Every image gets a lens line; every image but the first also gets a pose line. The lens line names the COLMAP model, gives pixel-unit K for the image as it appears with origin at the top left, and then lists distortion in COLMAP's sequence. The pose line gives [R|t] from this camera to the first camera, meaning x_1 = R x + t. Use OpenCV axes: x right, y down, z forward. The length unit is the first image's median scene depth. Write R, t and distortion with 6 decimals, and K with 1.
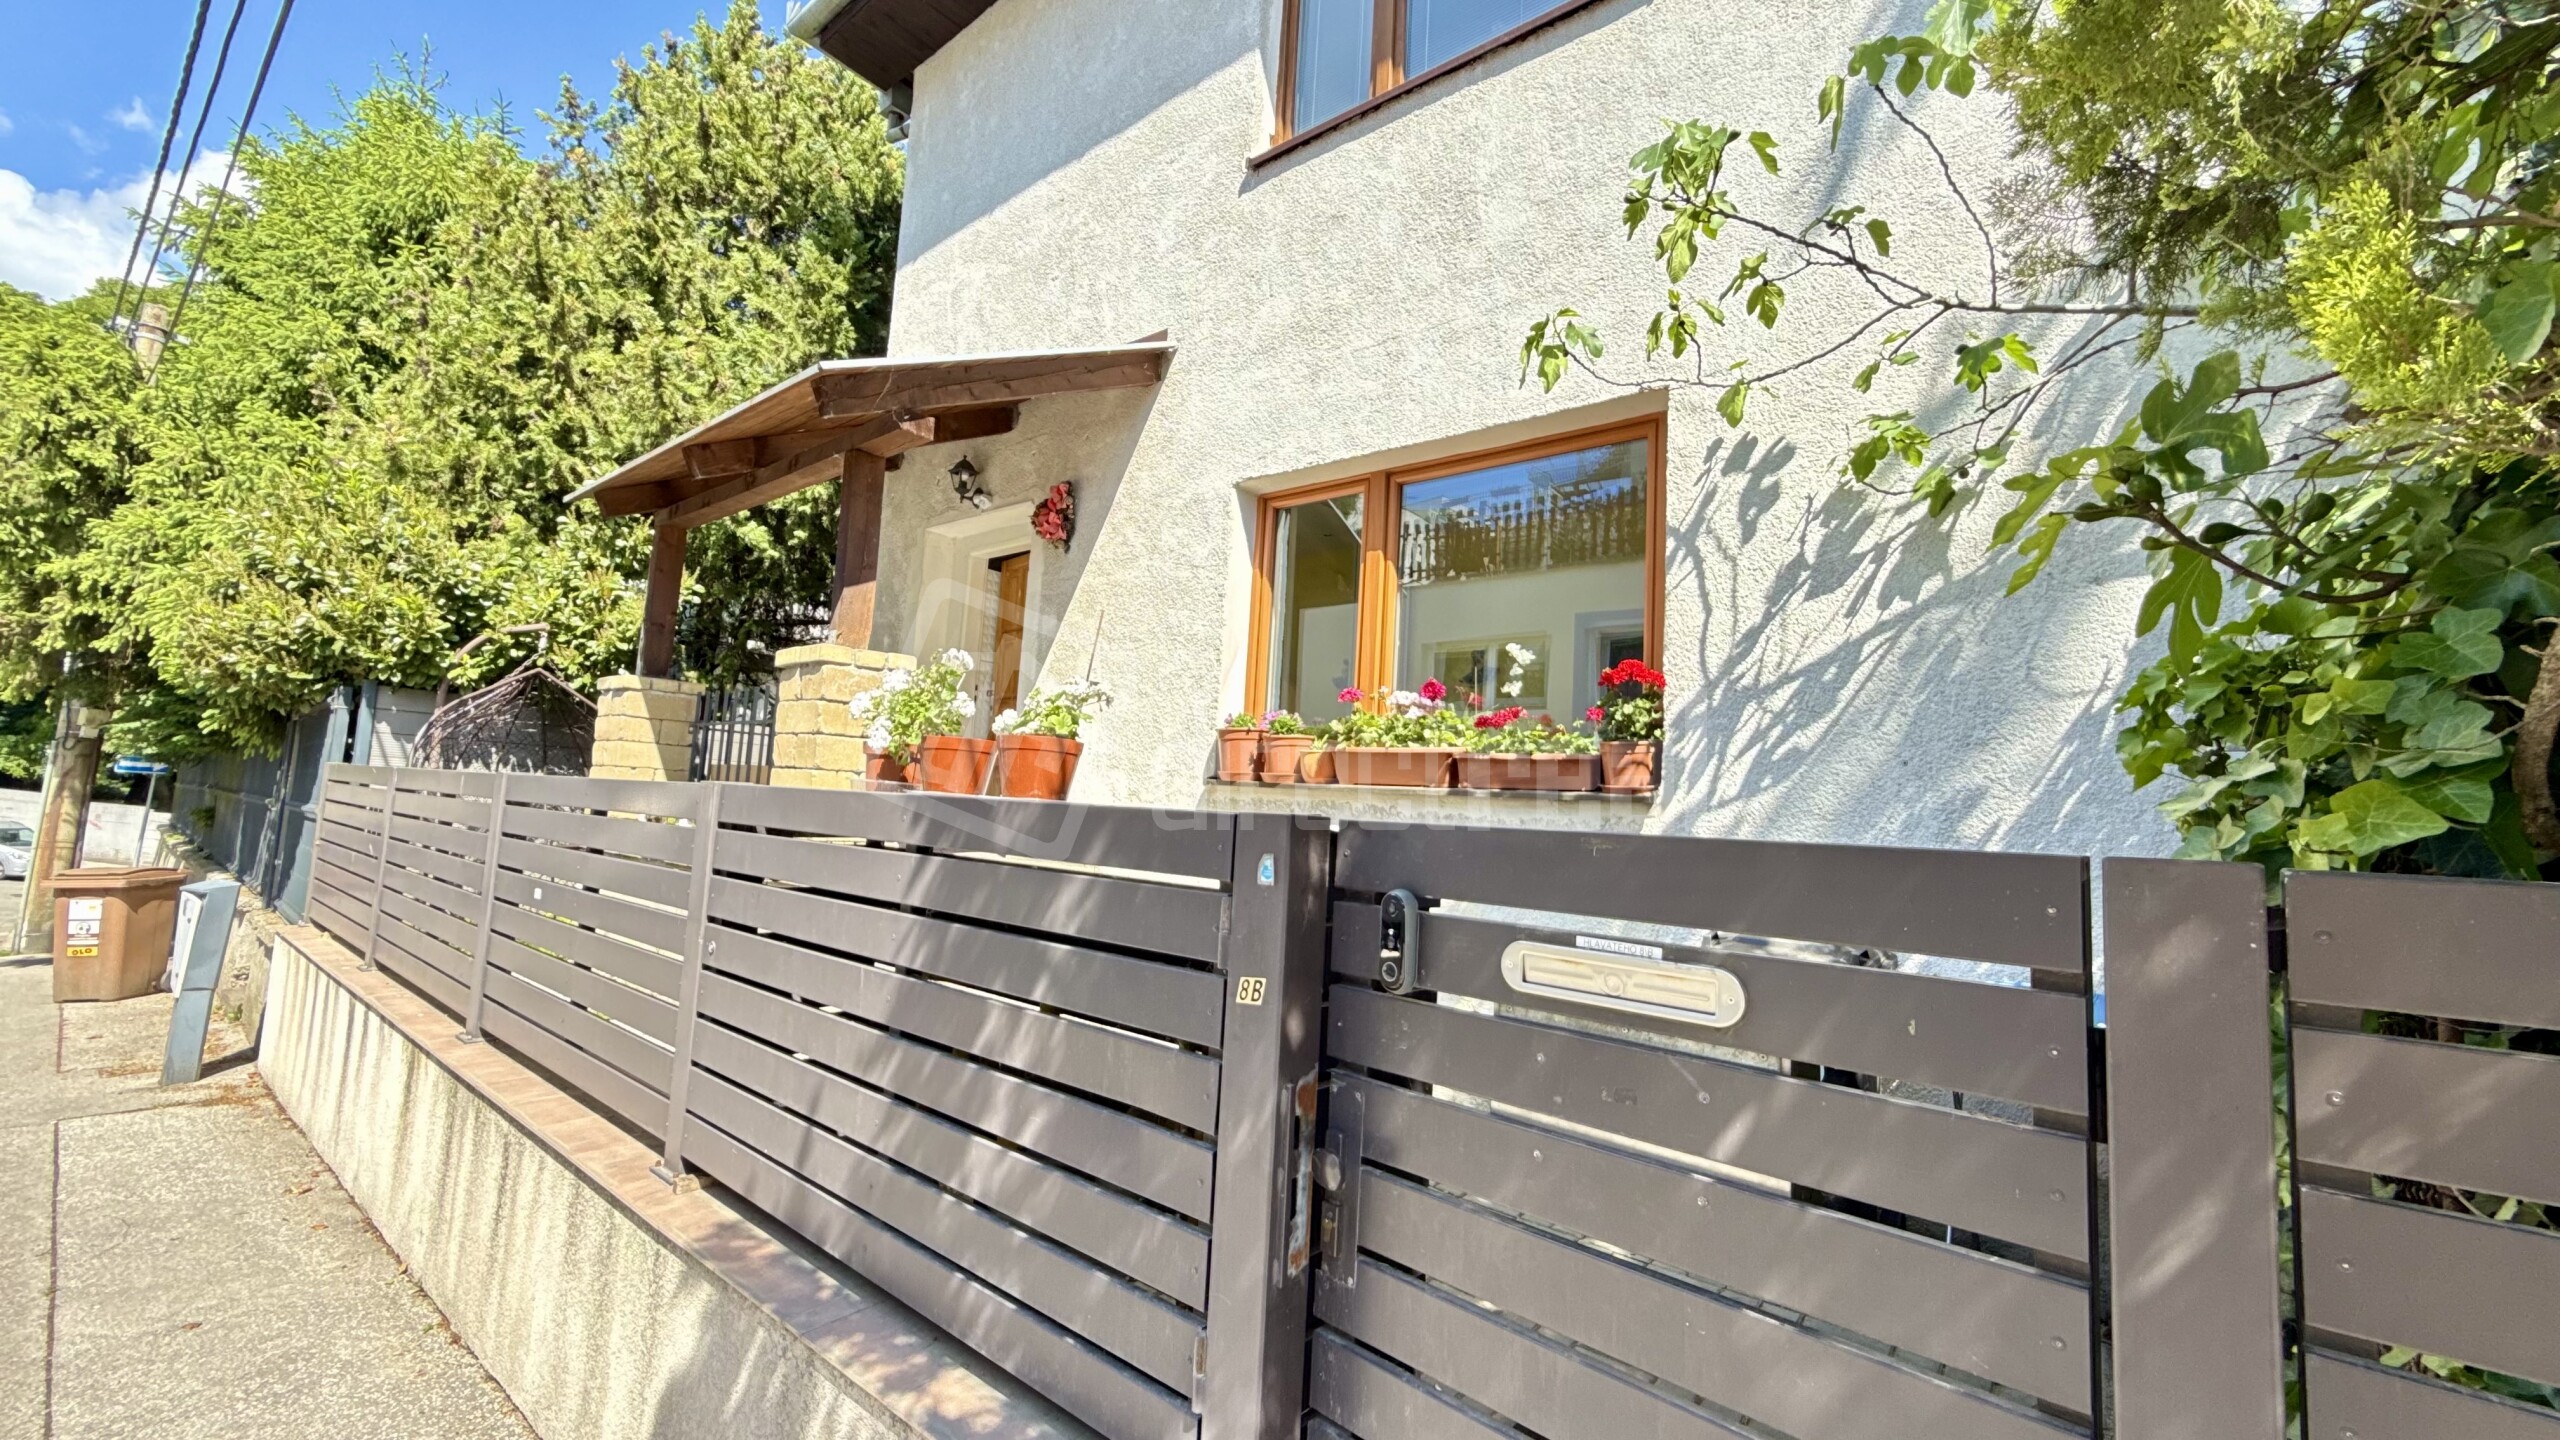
lens RADIAL K [[1016.3, 0, 1267.3], [0, 1016.3, 727.6], [0, 0, 1]] dist [0.000444, 0.000095]
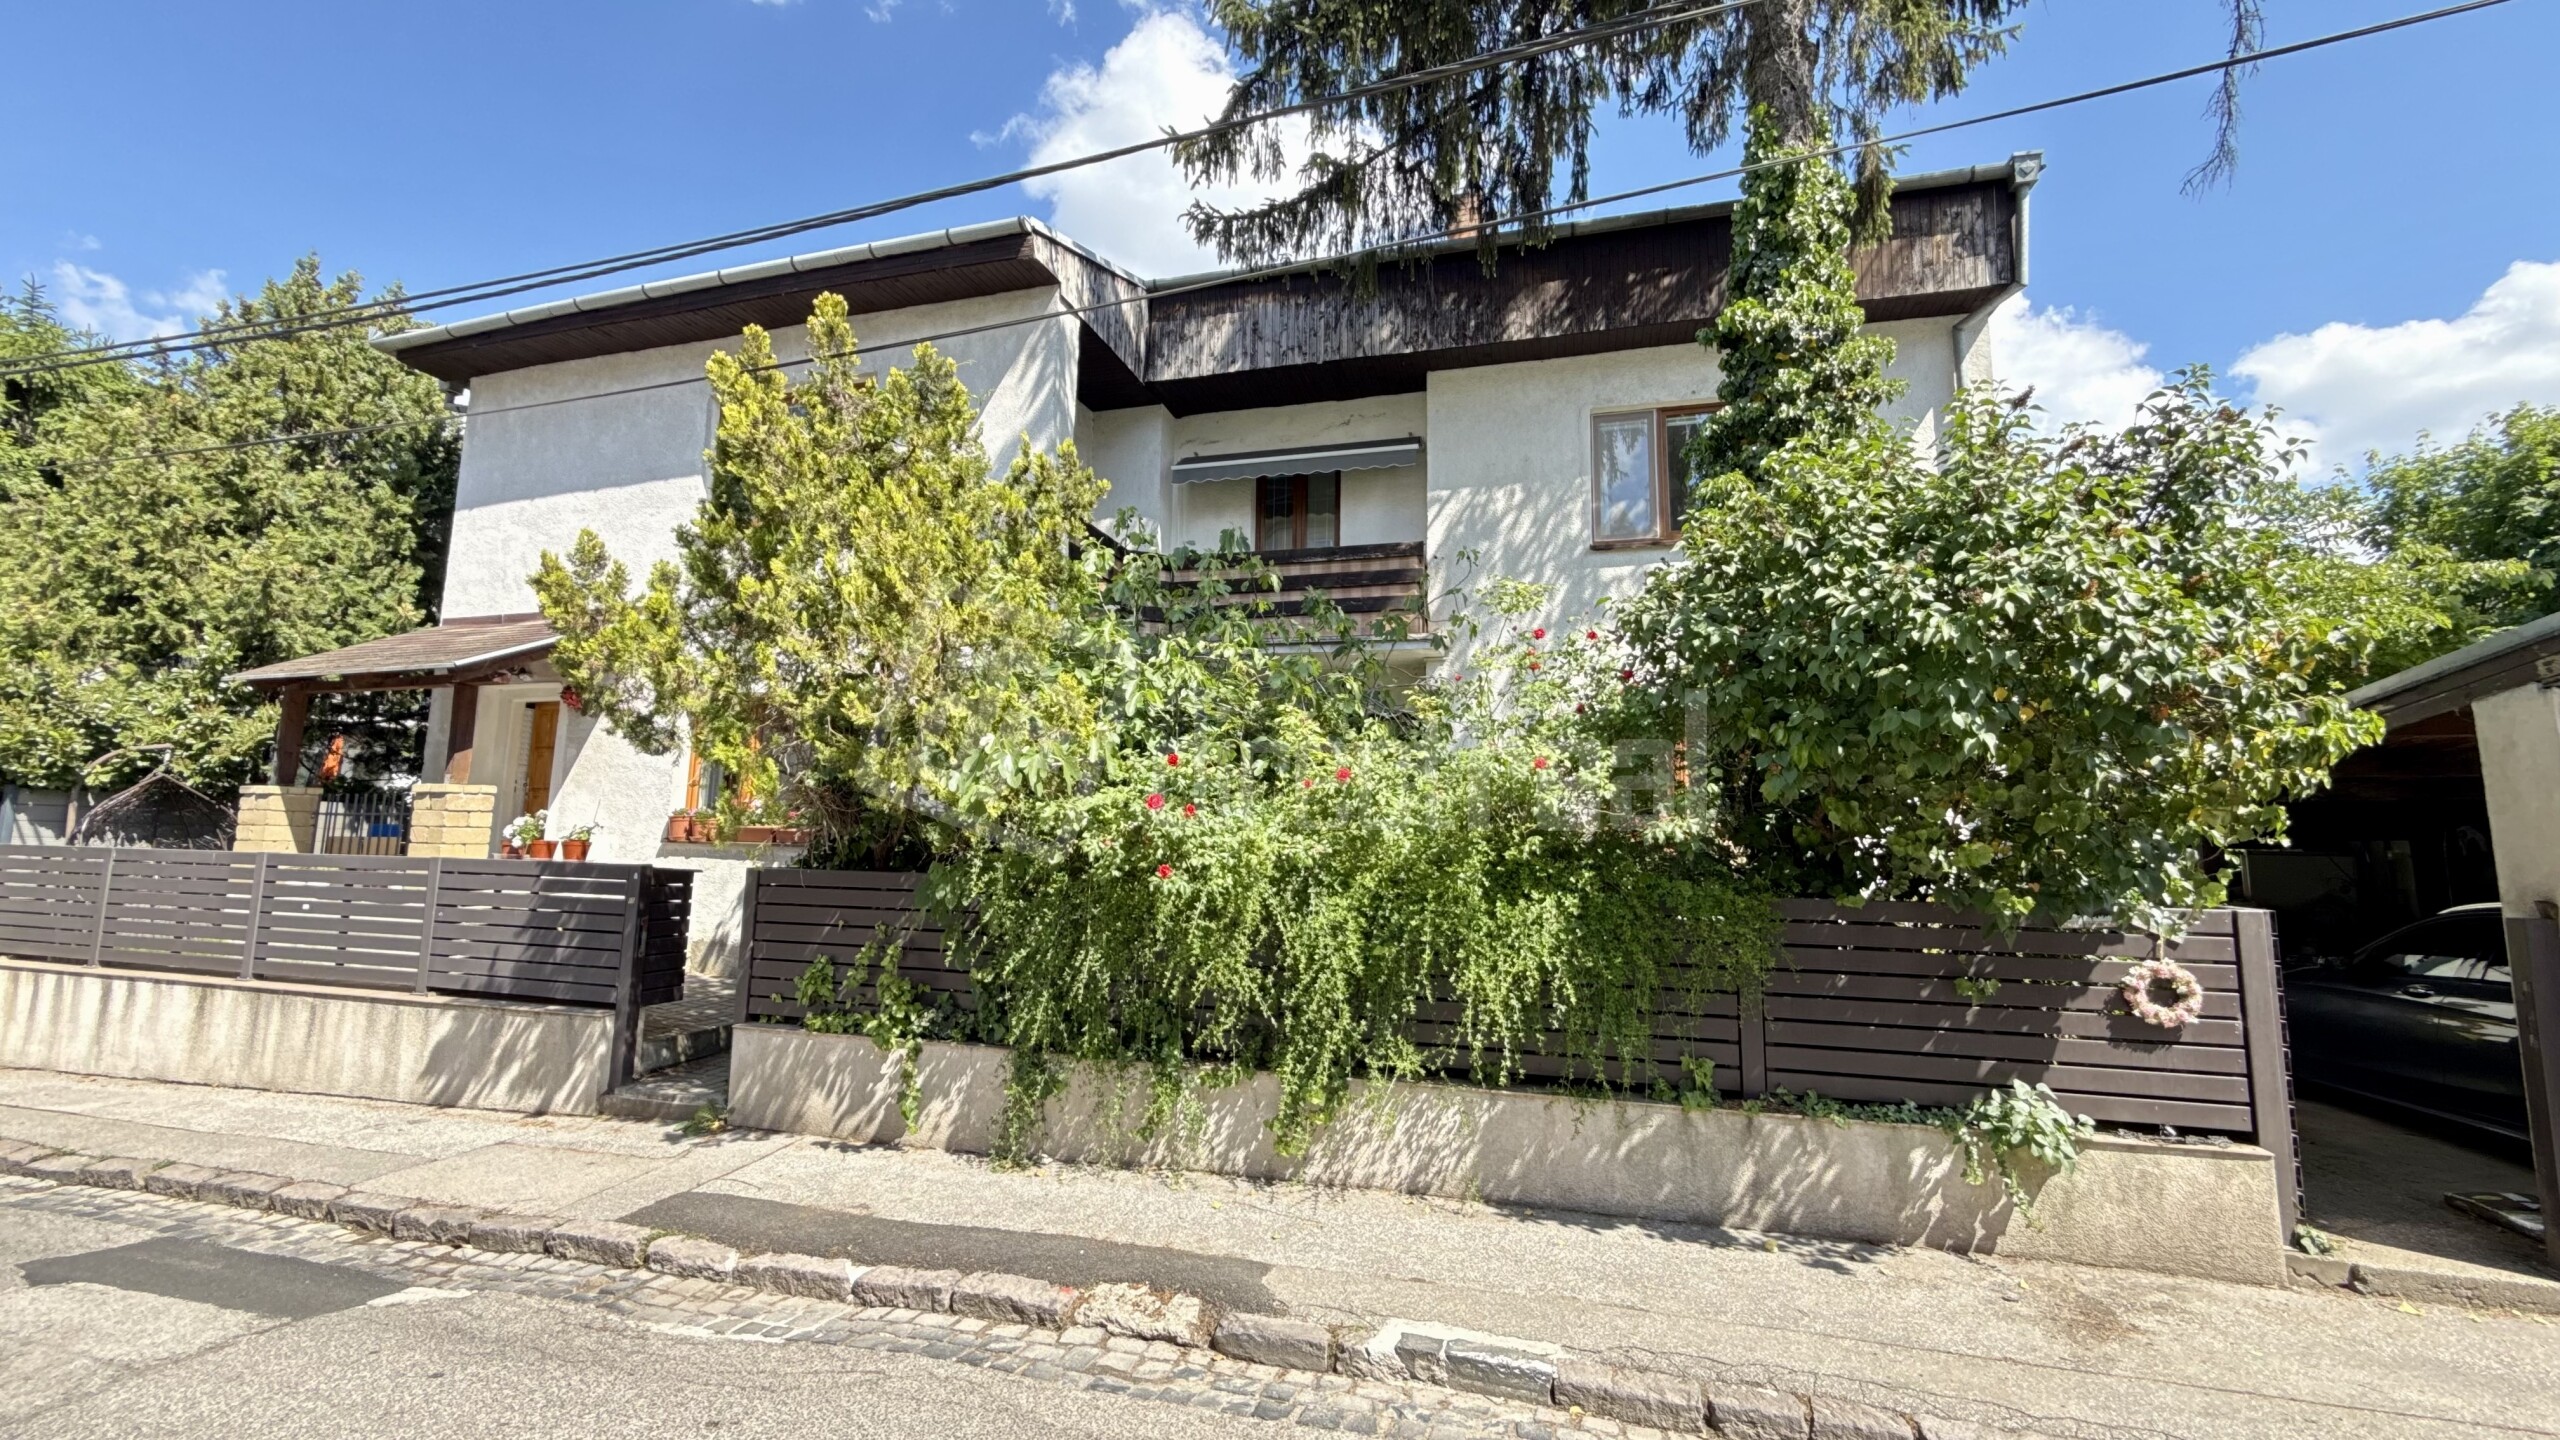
lens RADIAL K [[1016.3, 0, 1267.3], [0, 1016.3, 727.6], [0, 0, 1]] dist [0.000444, 0.000095]
pose [[0.918762, 0.010892, 0.394662, 0.180064], [-0.003748, 0.999815, -0.018869, -0.102027], [-0.394794, 0.015857, 0.918633, -0.990622]]
